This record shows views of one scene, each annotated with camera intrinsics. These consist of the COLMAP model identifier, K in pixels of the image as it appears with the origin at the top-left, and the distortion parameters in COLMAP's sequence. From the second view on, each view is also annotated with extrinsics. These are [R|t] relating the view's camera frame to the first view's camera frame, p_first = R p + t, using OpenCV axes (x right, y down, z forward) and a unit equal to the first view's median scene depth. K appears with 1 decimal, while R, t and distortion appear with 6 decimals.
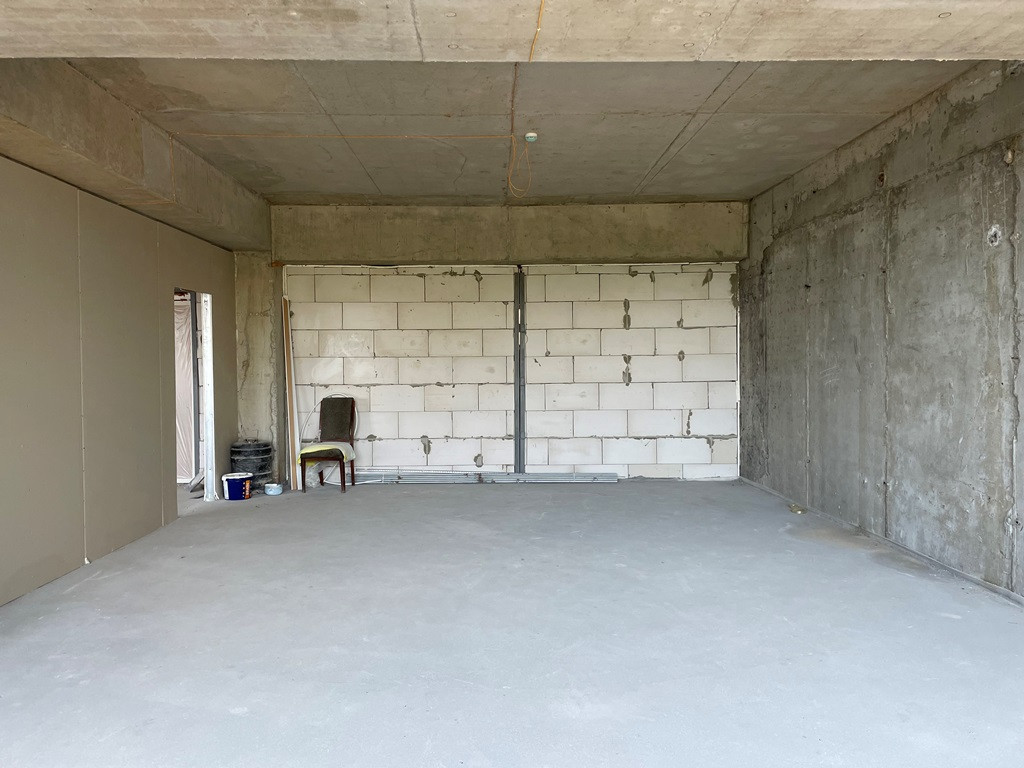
lens RADIAL K [[765.9, 0, 511.7], [0, 765.9, 380.4], [0, 0, 1]] dist [0.085629, -0.107951]
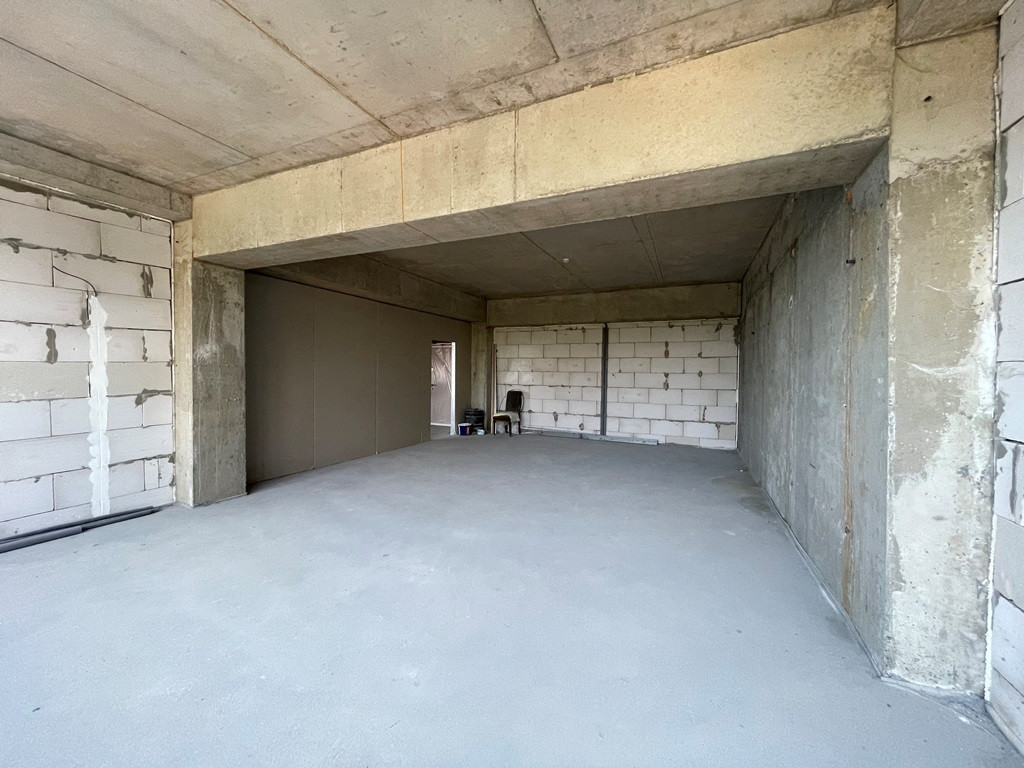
lens RADIAL K [[410.2, 0, 511.5], [0, 410.2, 380.0], [0, 0, 1]] dist [-0.005338, 0.001957]
pose [[0.903482, 0.025863, -0.427845, 0.233940], [-0.029779, 0.999553, -0.002461, -0.004118], [0.427591, 0.014964, 0.903849, 0.003021]]
